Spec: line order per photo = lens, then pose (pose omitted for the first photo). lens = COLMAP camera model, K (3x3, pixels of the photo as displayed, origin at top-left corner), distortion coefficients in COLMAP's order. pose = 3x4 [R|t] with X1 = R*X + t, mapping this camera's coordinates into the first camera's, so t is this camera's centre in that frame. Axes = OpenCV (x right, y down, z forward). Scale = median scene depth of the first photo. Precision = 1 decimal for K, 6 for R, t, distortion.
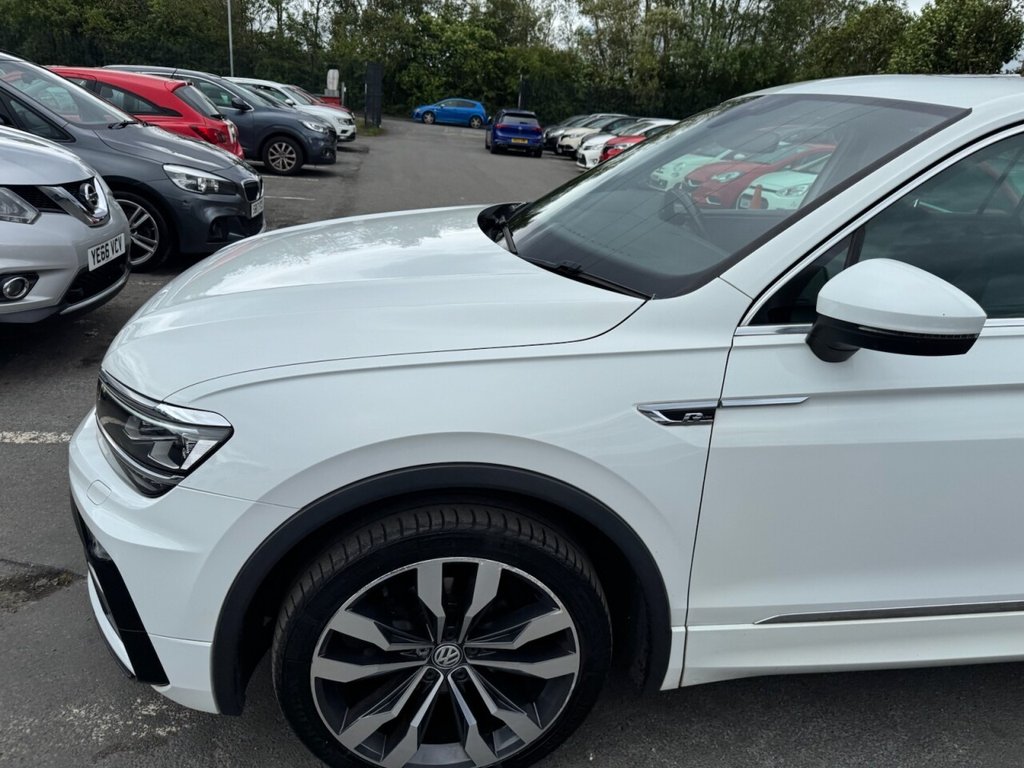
lens RADIAL K [[714.1, 0, 536.2], [0, 714.1, 389.7], [0, 0, 1]] dist [0.004586, -0.002903]
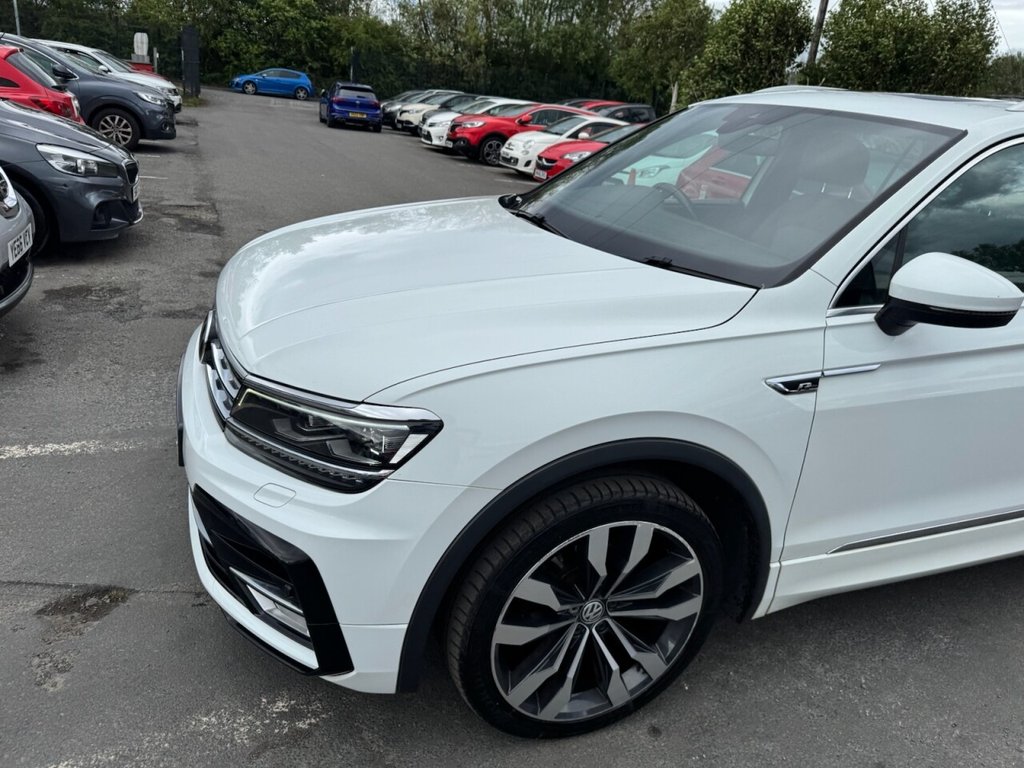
lens RADIAL K [[721.1, 0, 504.0], [0, 721.1, 376.6], [0, 0, 1]] dist [-0.003135, -0.001641]
pose [[0.975737, -0.056741, 0.211467, -0.393796], [0.053147, 0.998330, 0.022646, -0.024268], [-0.212399, -0.010858, 0.977123, -0.060925]]
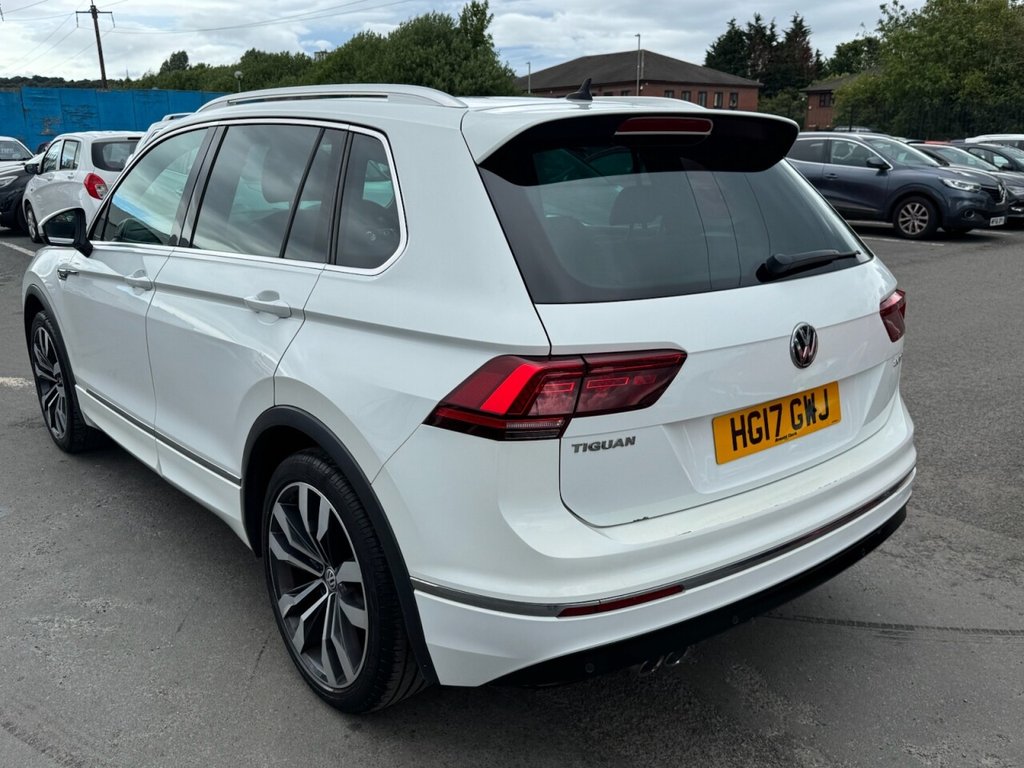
lens RADIAL K [[882.6, 0, 526.3], [0, 882.6, 380.4], [0, 0, 1]] dist [0.015107, -0.014072]
pose [[0.522106, 0.154525, -0.838765, 1.072580], [-0.279280, 0.960205, 0.003055, -0.049840], [0.805859, 0.232655, 0.544484, 0.290237]]
